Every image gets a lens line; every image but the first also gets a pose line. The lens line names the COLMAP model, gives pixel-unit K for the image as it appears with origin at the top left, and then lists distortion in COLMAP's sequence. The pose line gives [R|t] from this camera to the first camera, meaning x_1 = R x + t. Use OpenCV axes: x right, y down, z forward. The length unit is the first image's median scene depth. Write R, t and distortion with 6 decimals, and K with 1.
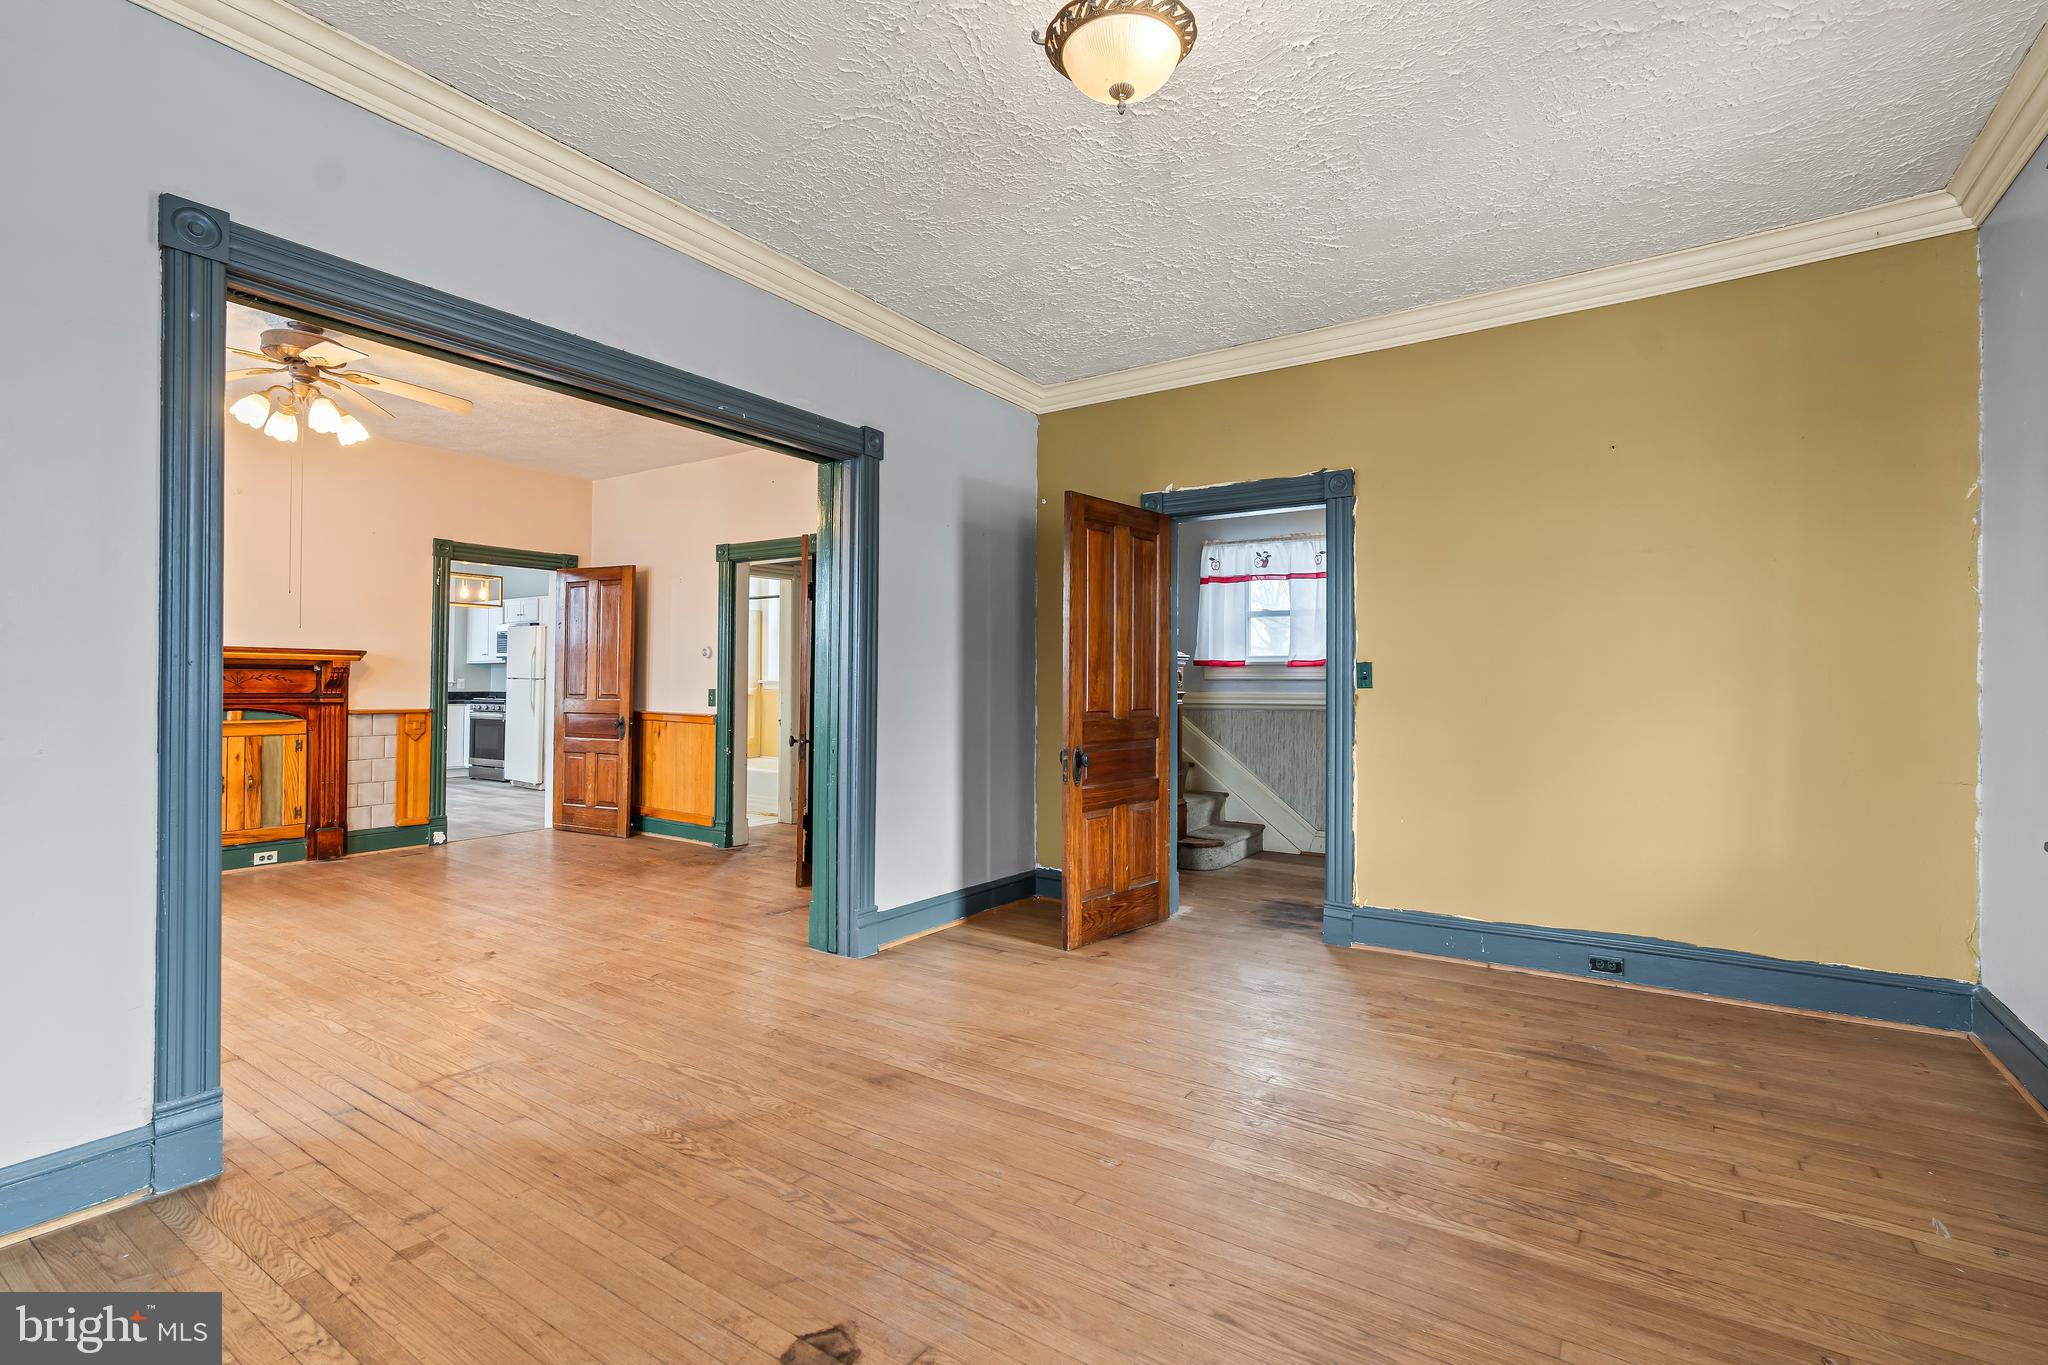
lens RADIAL K [[934.2, 0, 1011.5], [0, 934.2, 679.0], [0, 0, 1]] dist [-0.001138, -0.000266]
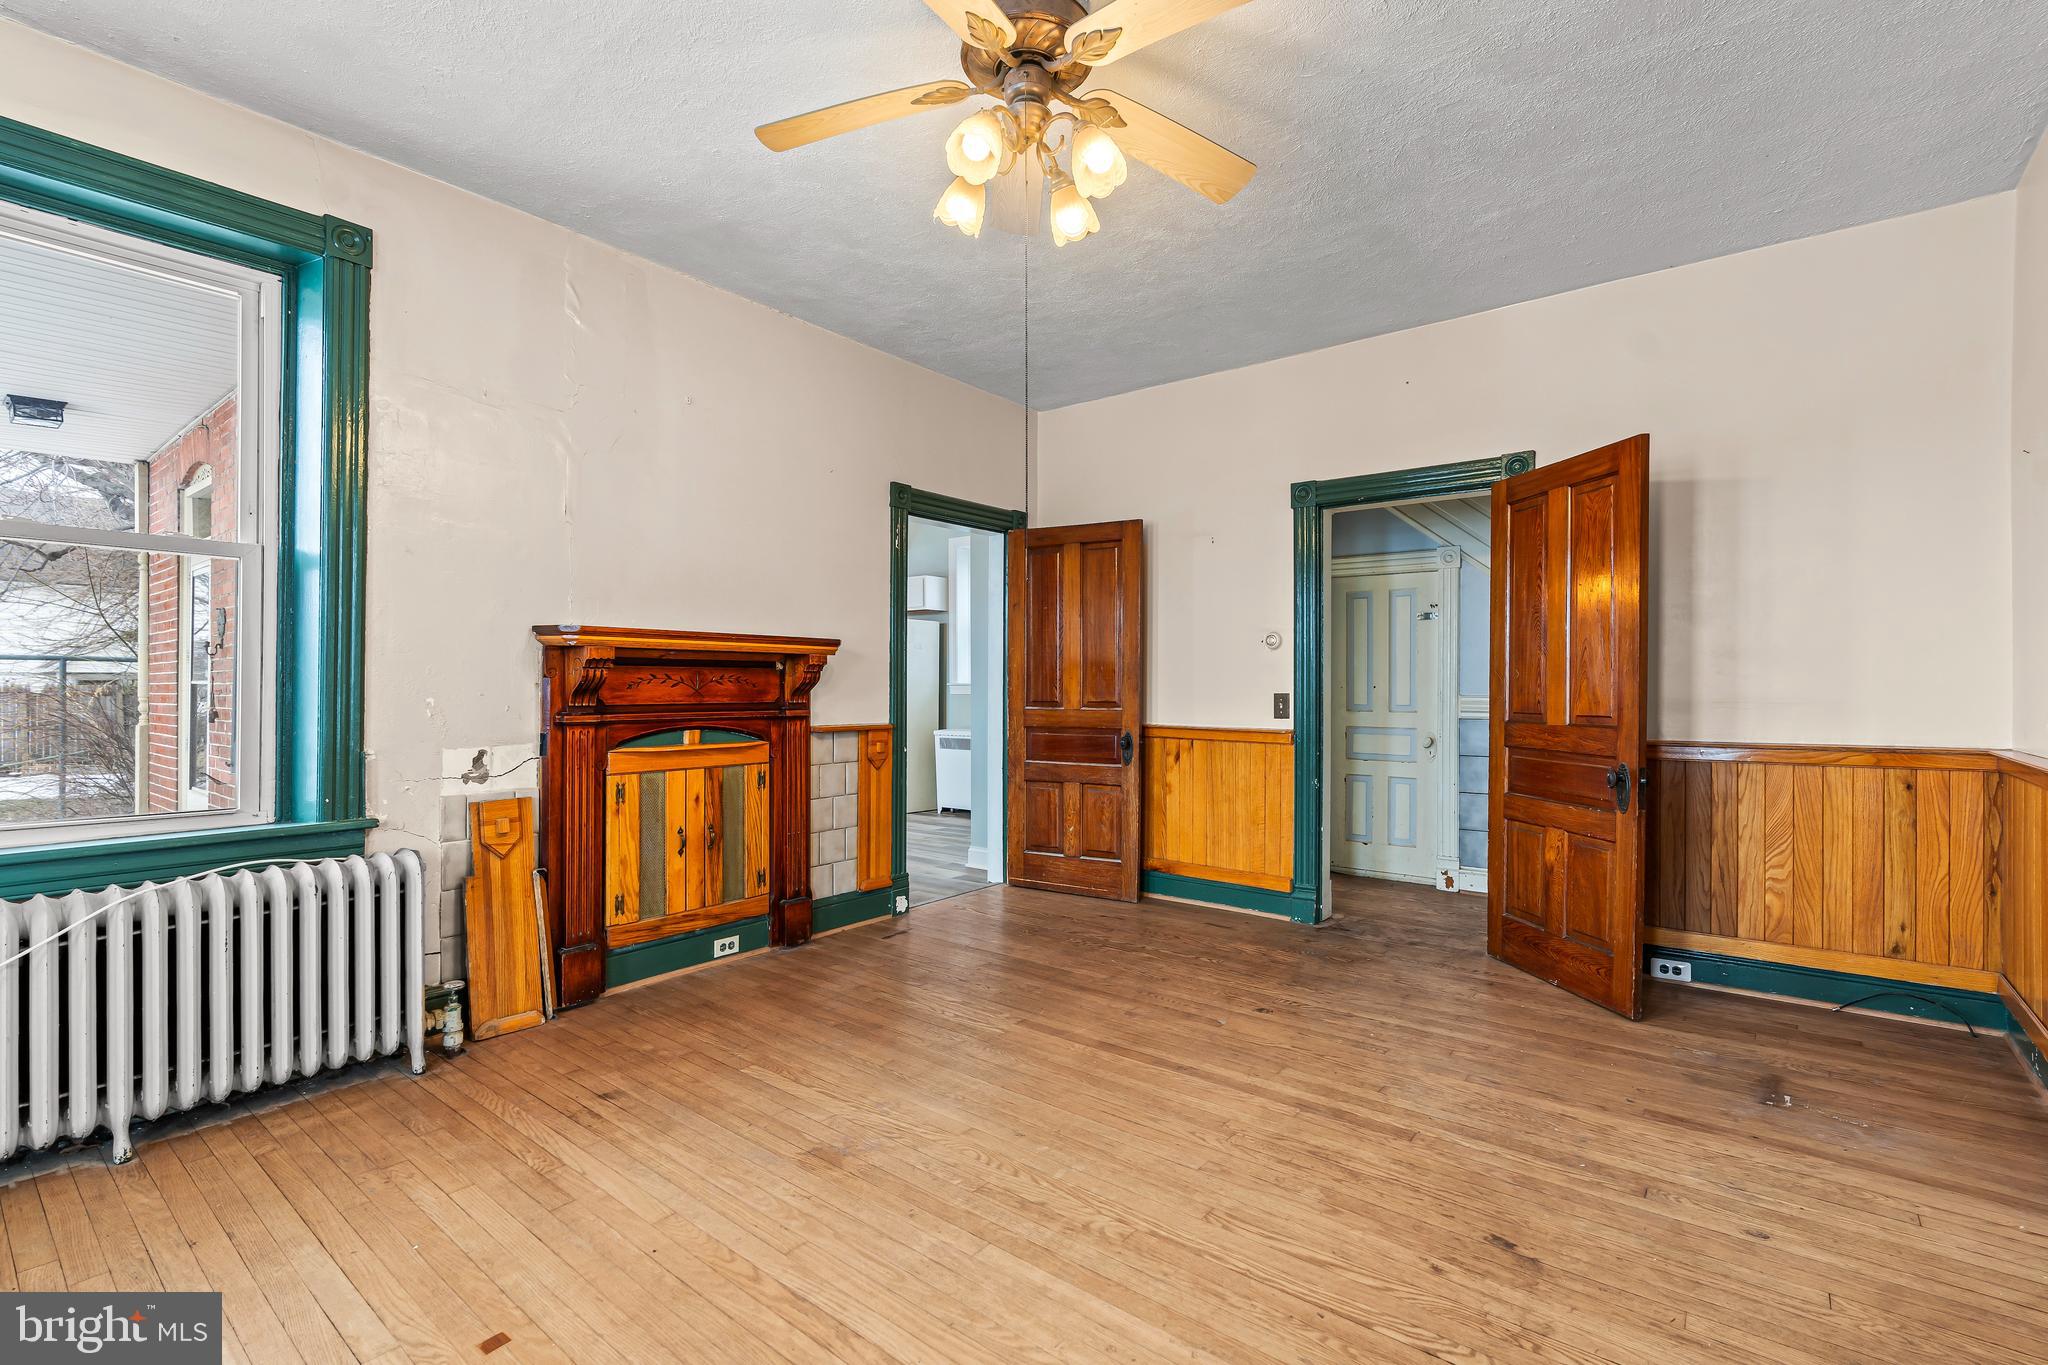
lens RADIAL K [[926.7, 0, 1026.9], [0, 926.7, 692.4], [0, 0, 1]] dist [-0.005408, 0.000176]
pose [[0.996890, -0.005659, -0.078600, -0.493733], [0.006638, 0.999904, 0.012200, 0.000699], [0.078523, -0.012684, 0.996832, 0.327521]]
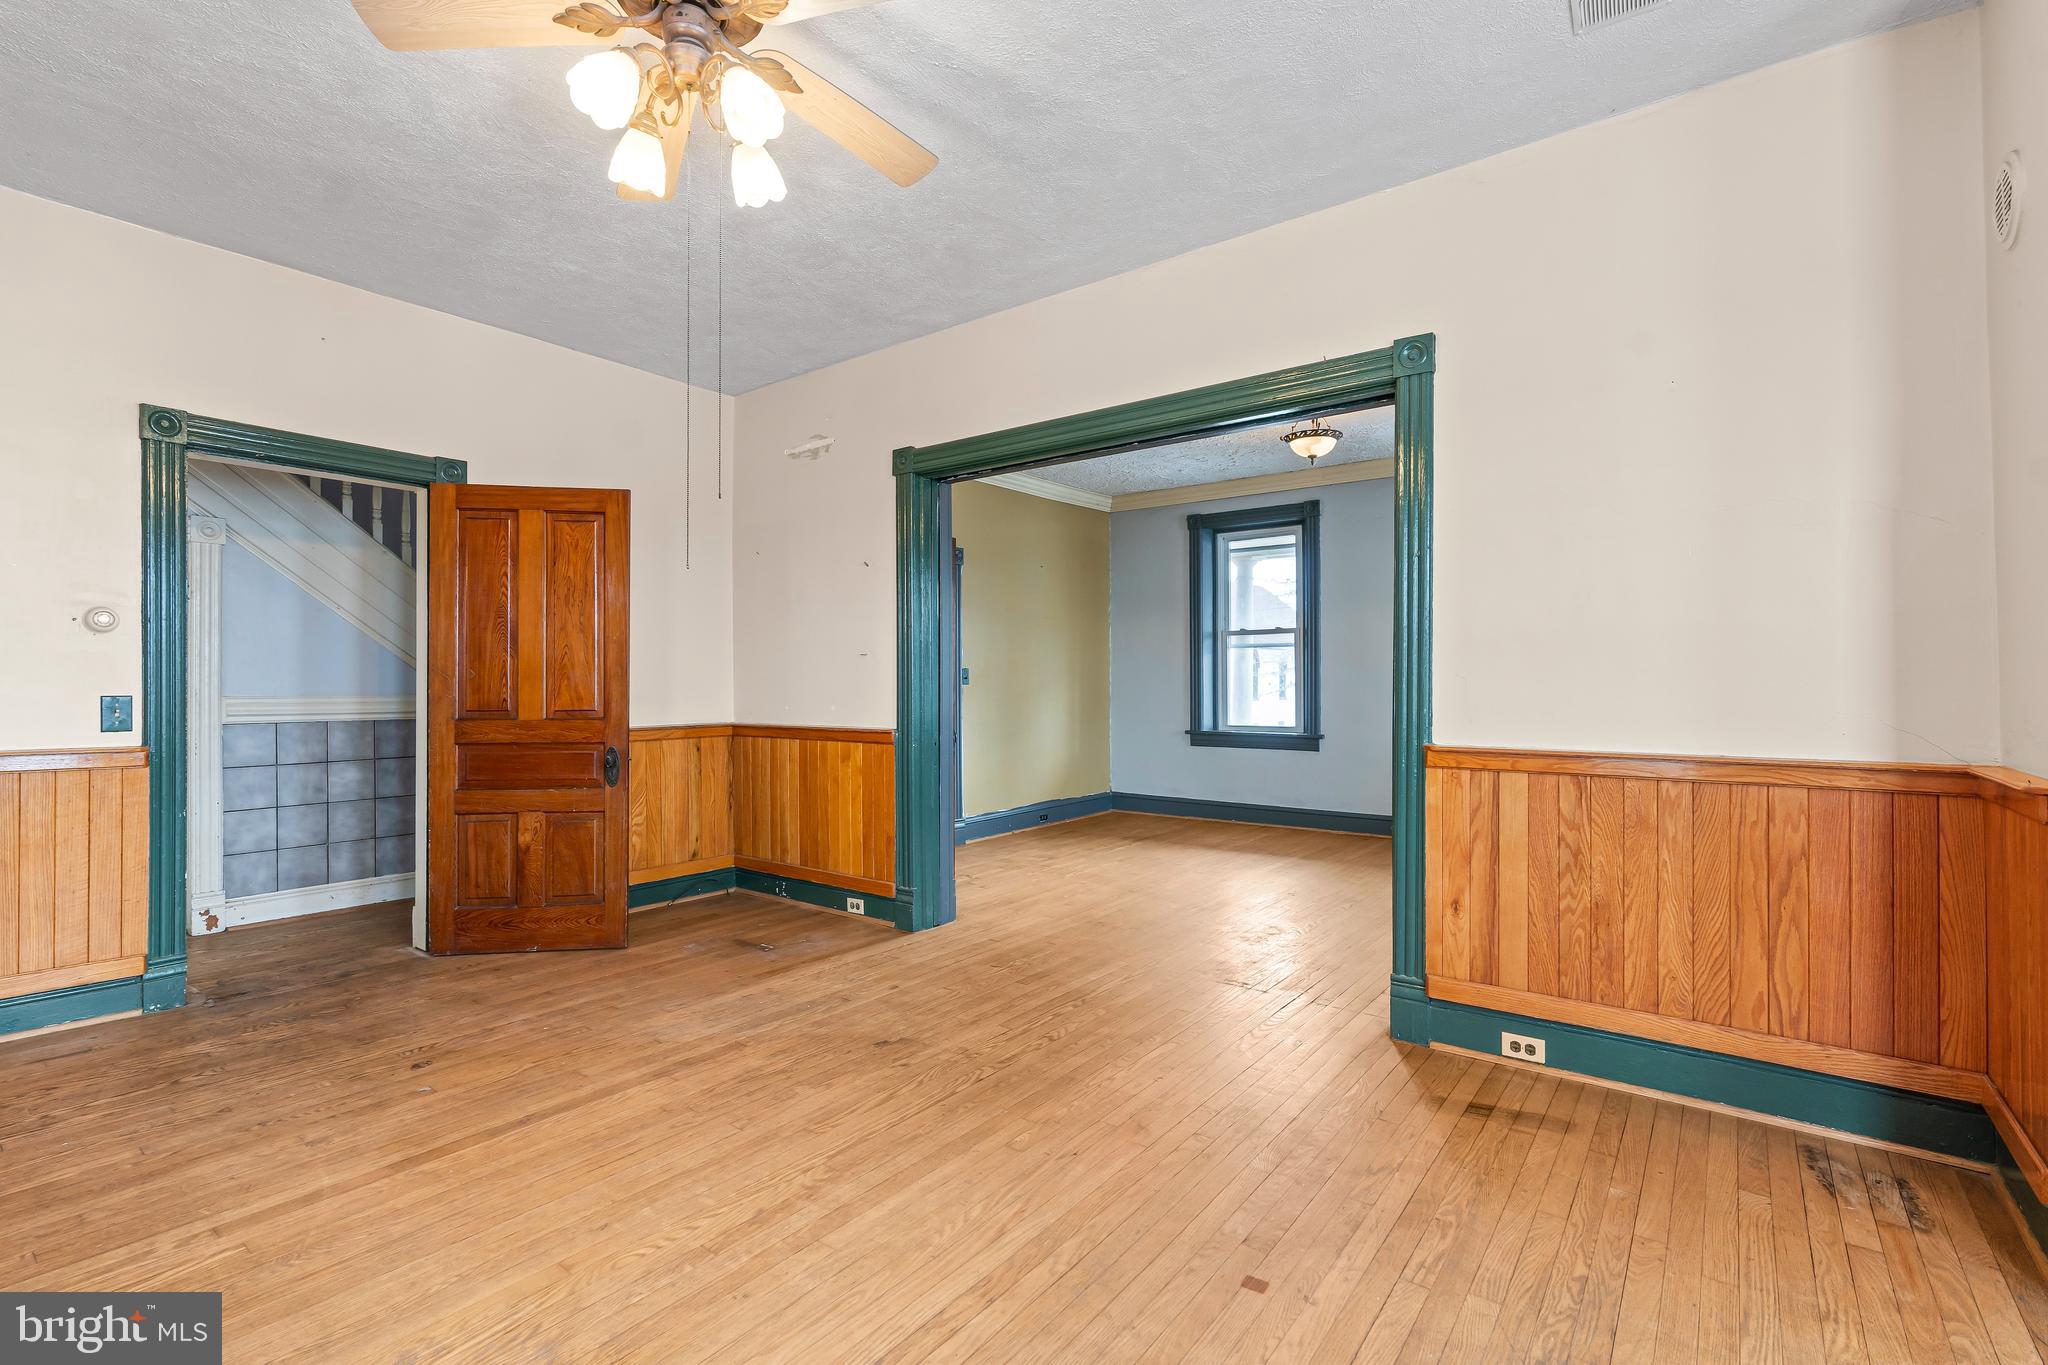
lens RADIAL K [[934.2, 0, 1011.5], [0, 934.2, 679.0], [0, 0, 1]] dist [-0.001138, -0.000266]
pose [[0.062112, 0.000093, 0.998069, -0.841899], [-0.004908, 0.999988, 0.000213, -0.000342], [-0.998057, -0.004912, 0.062112, 0.549965]]
